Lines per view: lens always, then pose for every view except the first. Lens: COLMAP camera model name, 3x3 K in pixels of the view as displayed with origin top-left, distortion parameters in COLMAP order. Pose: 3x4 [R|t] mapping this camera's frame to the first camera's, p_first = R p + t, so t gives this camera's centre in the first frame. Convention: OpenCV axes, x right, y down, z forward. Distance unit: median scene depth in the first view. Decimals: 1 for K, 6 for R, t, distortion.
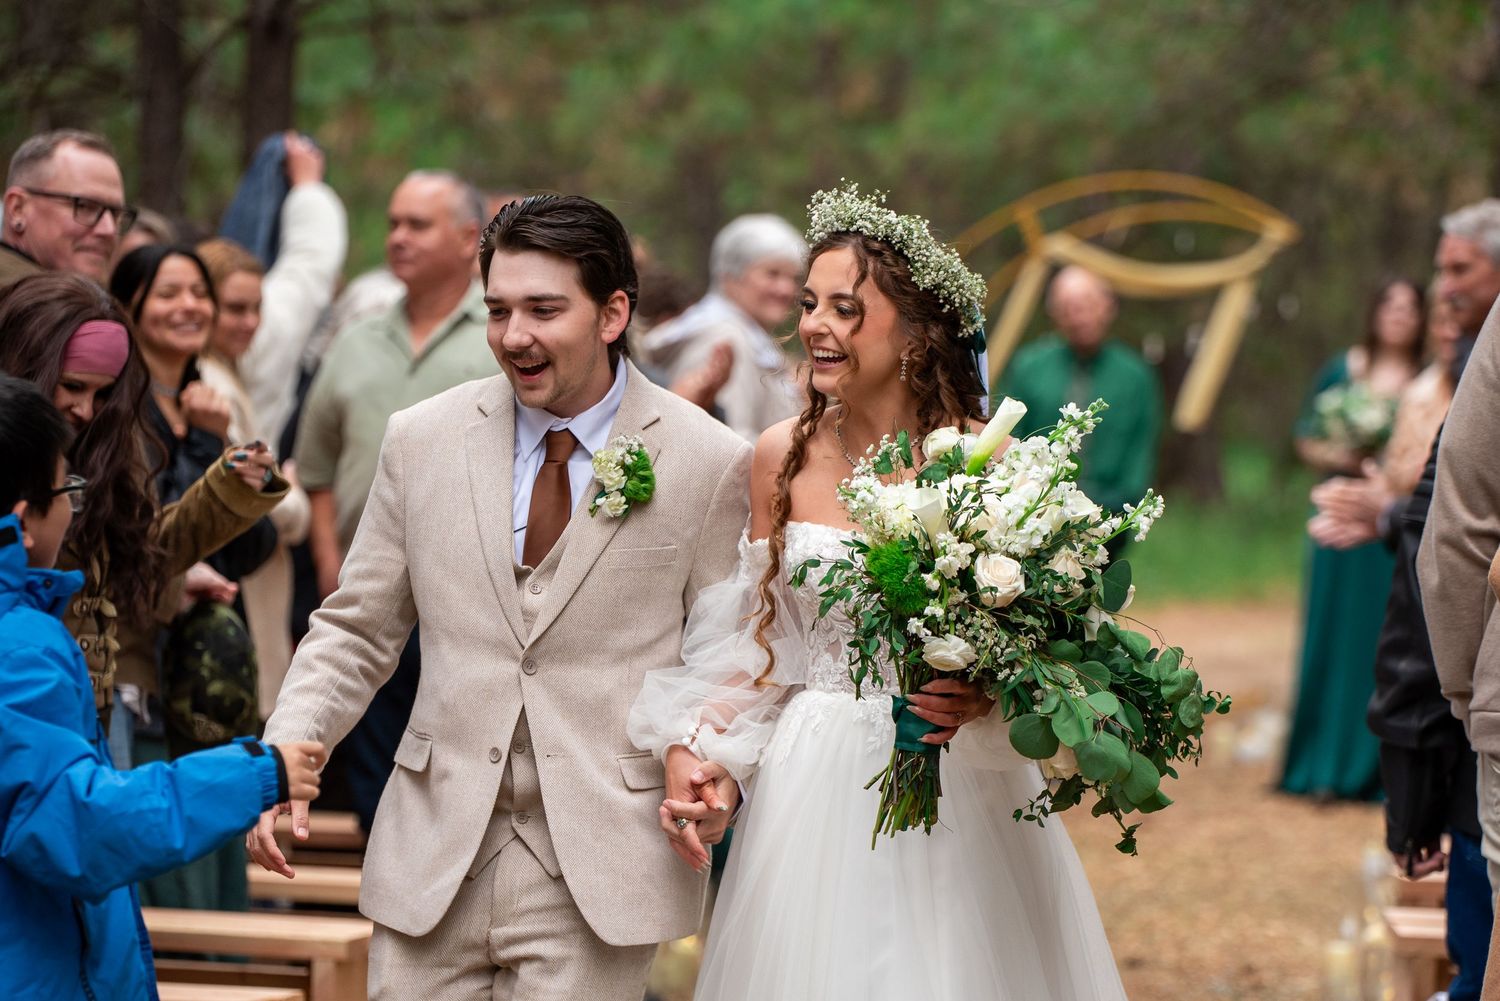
lens RADIAL K [[5328.6, 0, 750.0], [0, 5328.6, 500.5], [0, 0, 1]] dist [-0.977171, 0.336380]
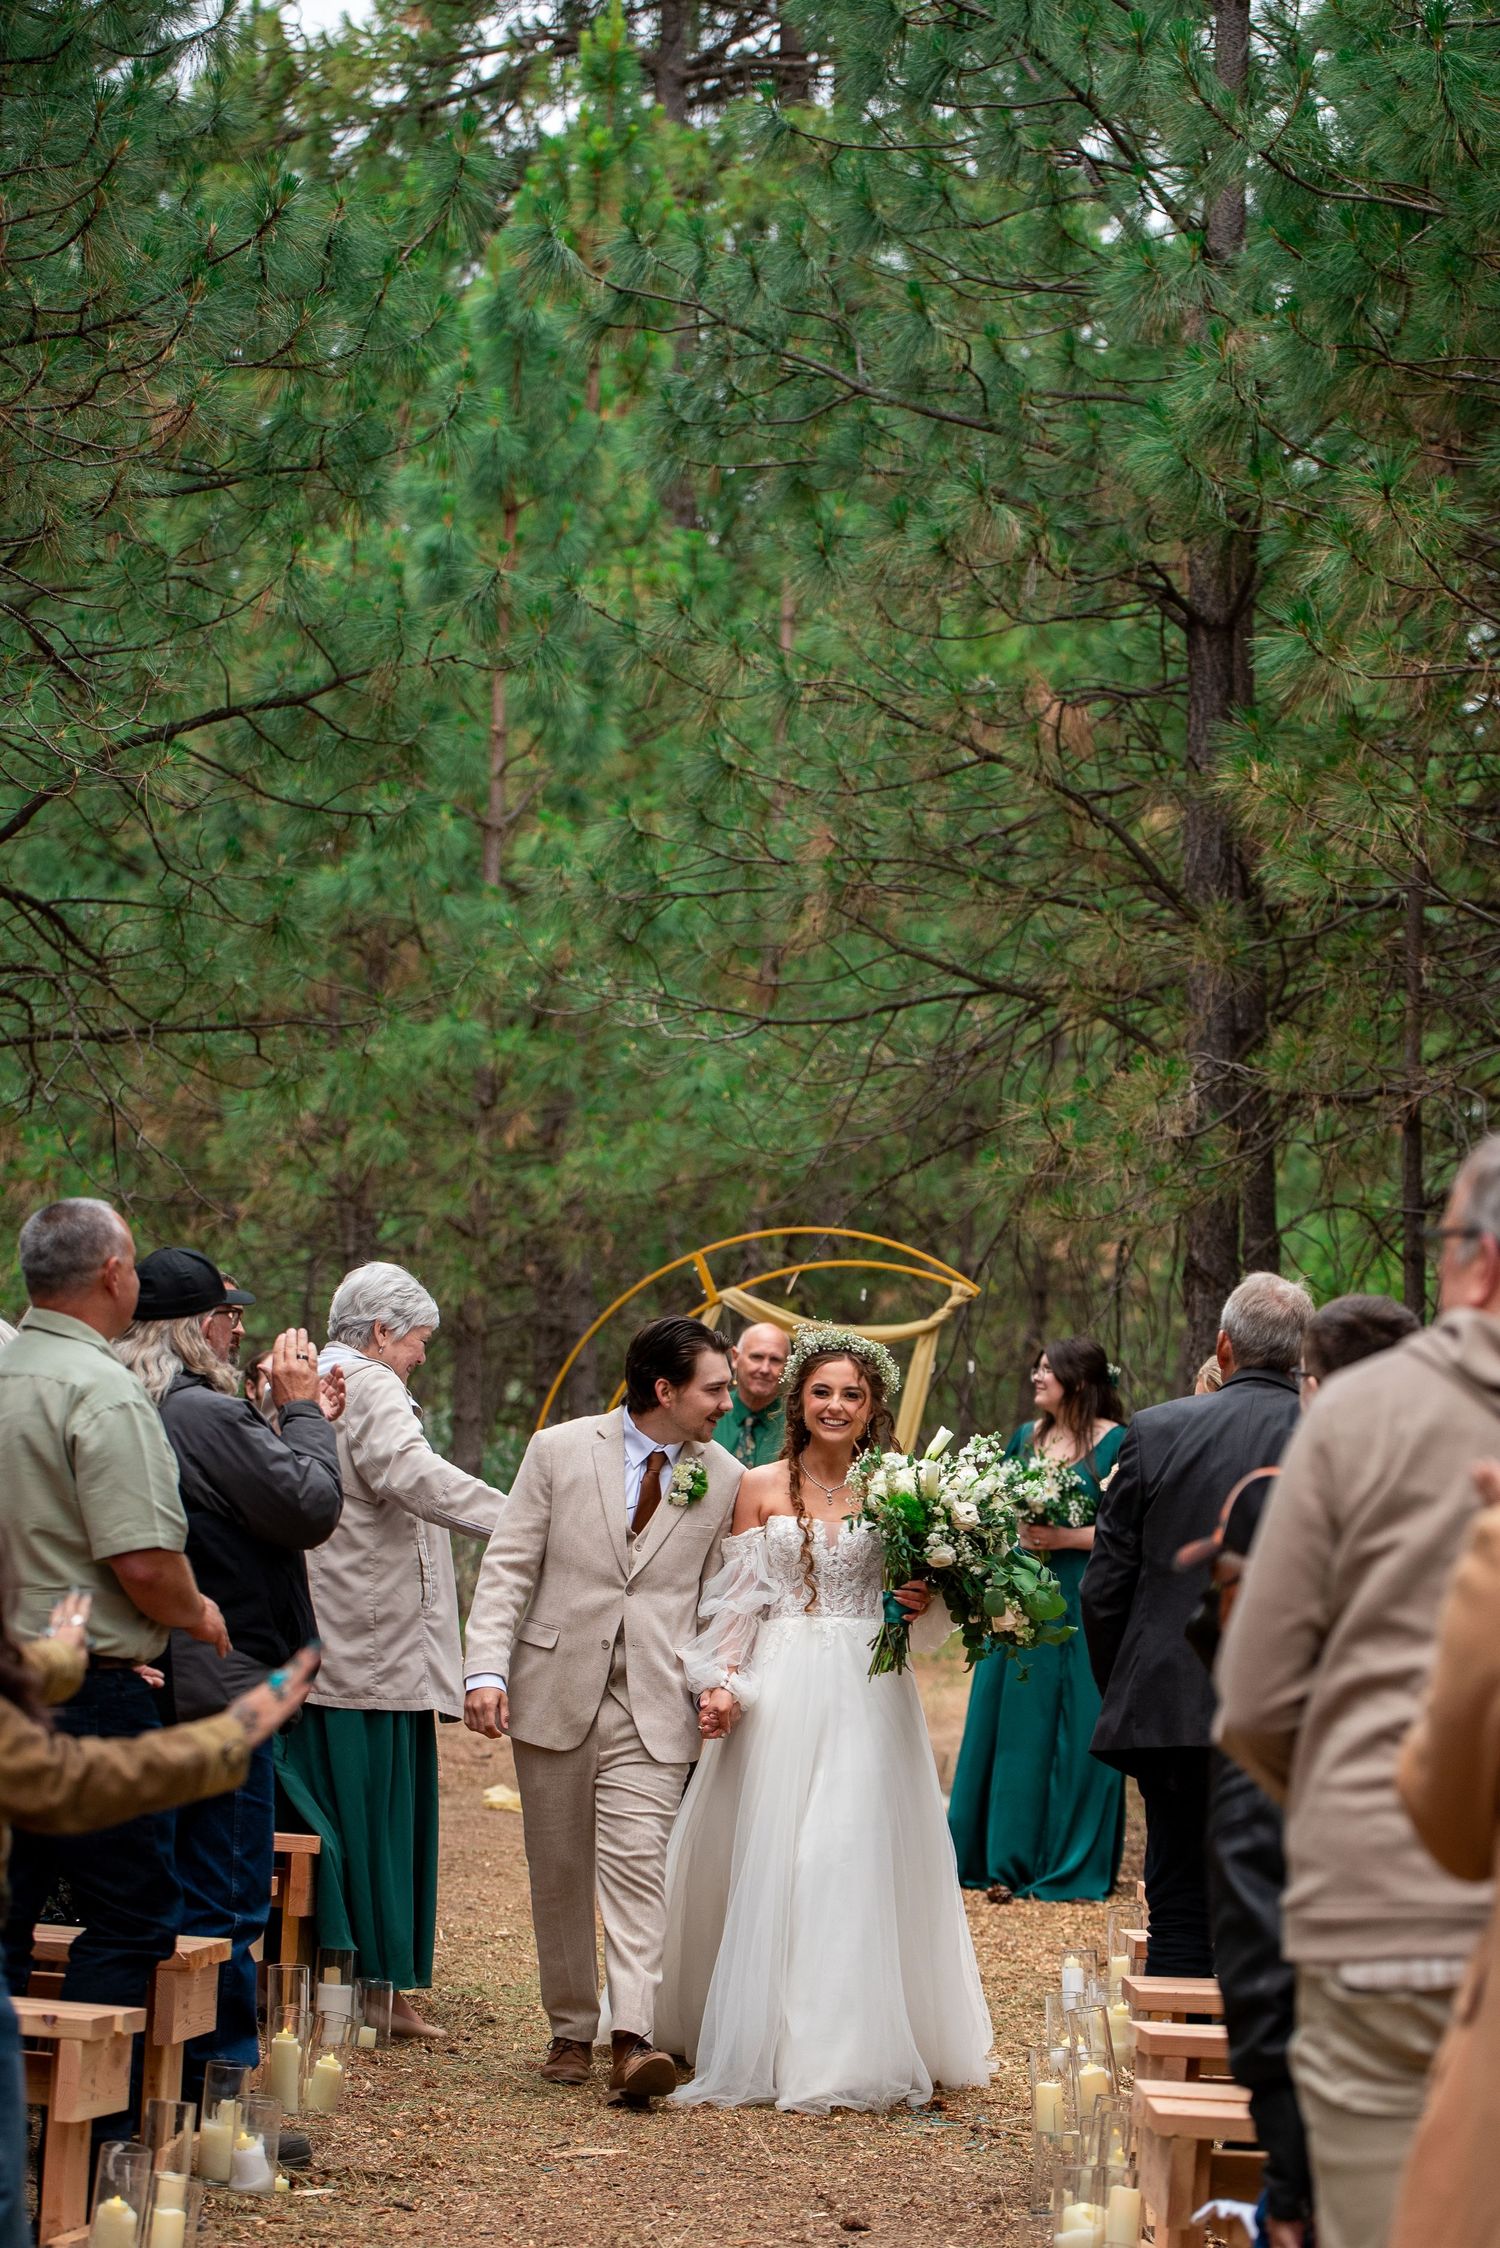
lens RADIAL K [[6213.4, 0, 750.0], [0, 6213.4, 1124.0], [0, 0, 1]] dist [-0.060091, -0.060768]
pose [[0.996834, 0.035964, 0.070920, -0.101366], [-0.030758, 0.996845, -0.073173, 0.017699], [-0.073327, 0.070760, 0.994794, -0.679211]]
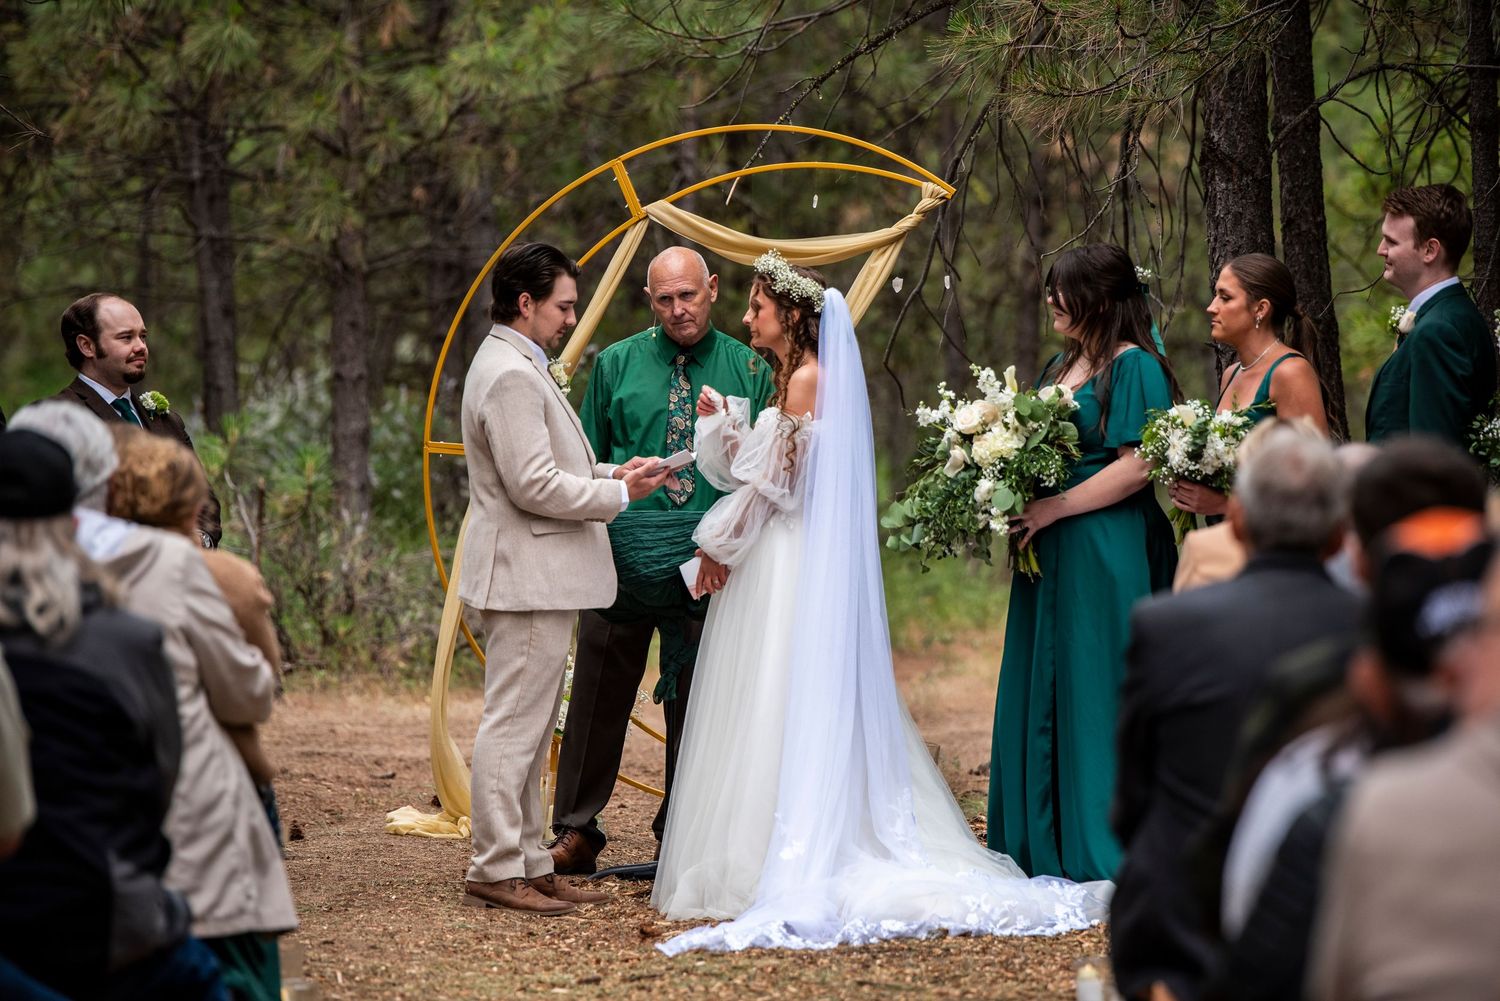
lens RADIAL K [[8342.3, 0, 660.1], [0, 8342.3, 500.0], [0, 0, 1]] dist [2.407991, -8.861540]
pose [[0.997843, -0.010647, 0.064774, -0.128087], [0.011531, 0.999845, -0.013294, 0.067589], [-0.064622, 0.014013, 0.997811, -1.459100]]
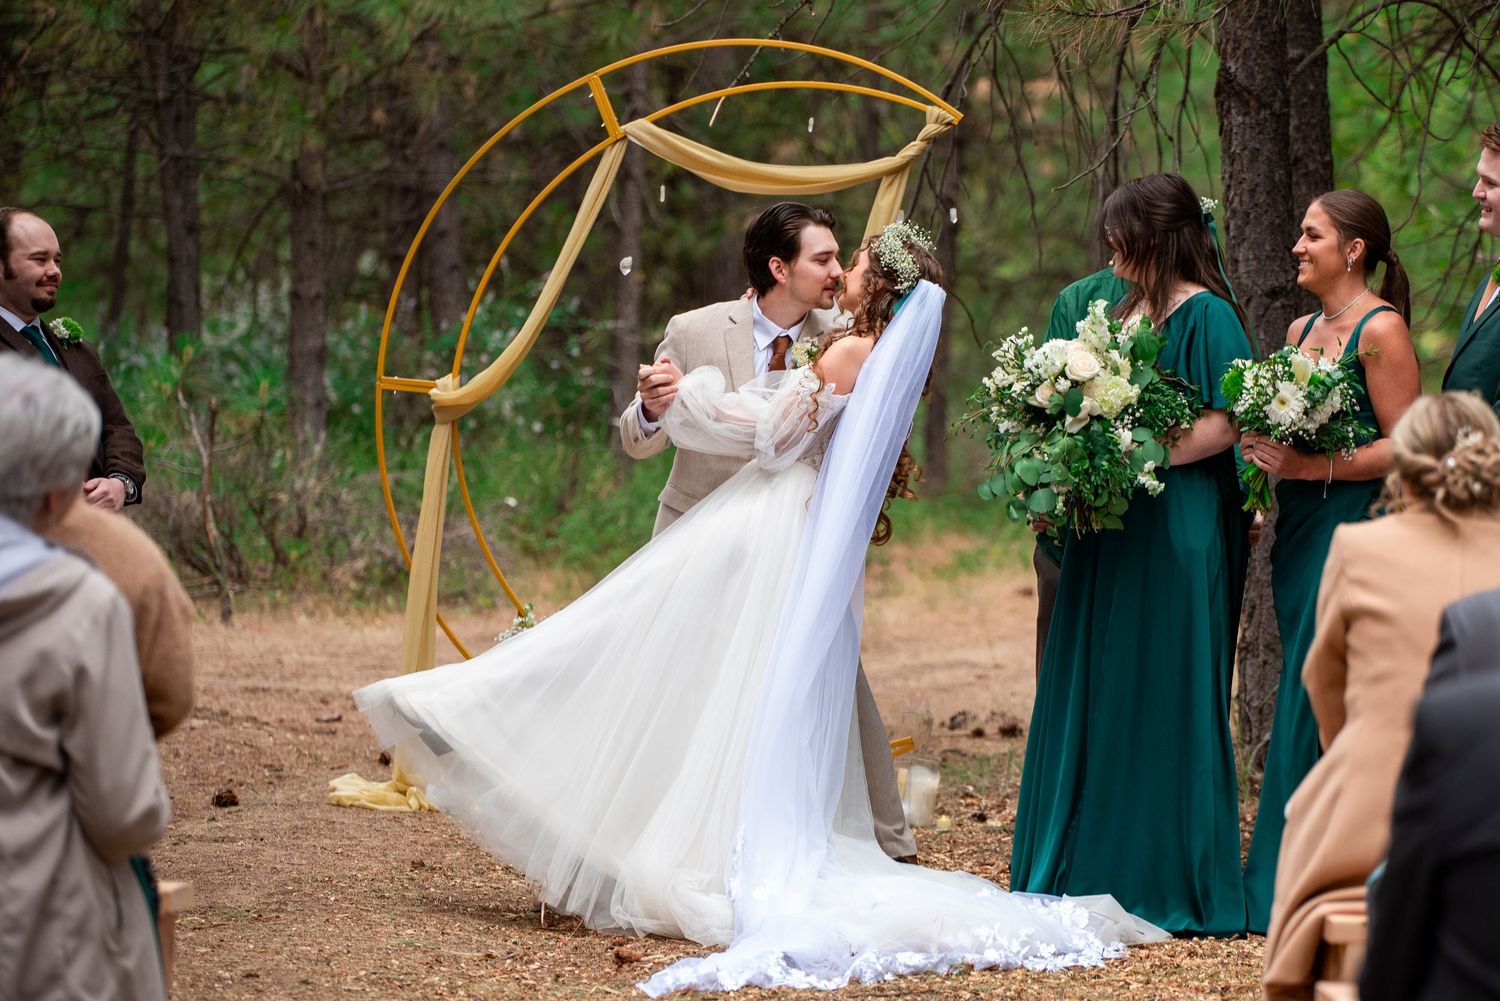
lens RADIAL K [[5256.9, 0, 751.2], [0, 5256.9, 444.7], [0, 0, 1]] dist [0.337795, 1.862492]
pose [[0.994358, 0.007620, 0.105800, -0.019183], [-0.008140, 0.999957, 0.004487, -0.038719], [-0.105761, -0.005323, 0.994377, 1.337841]]
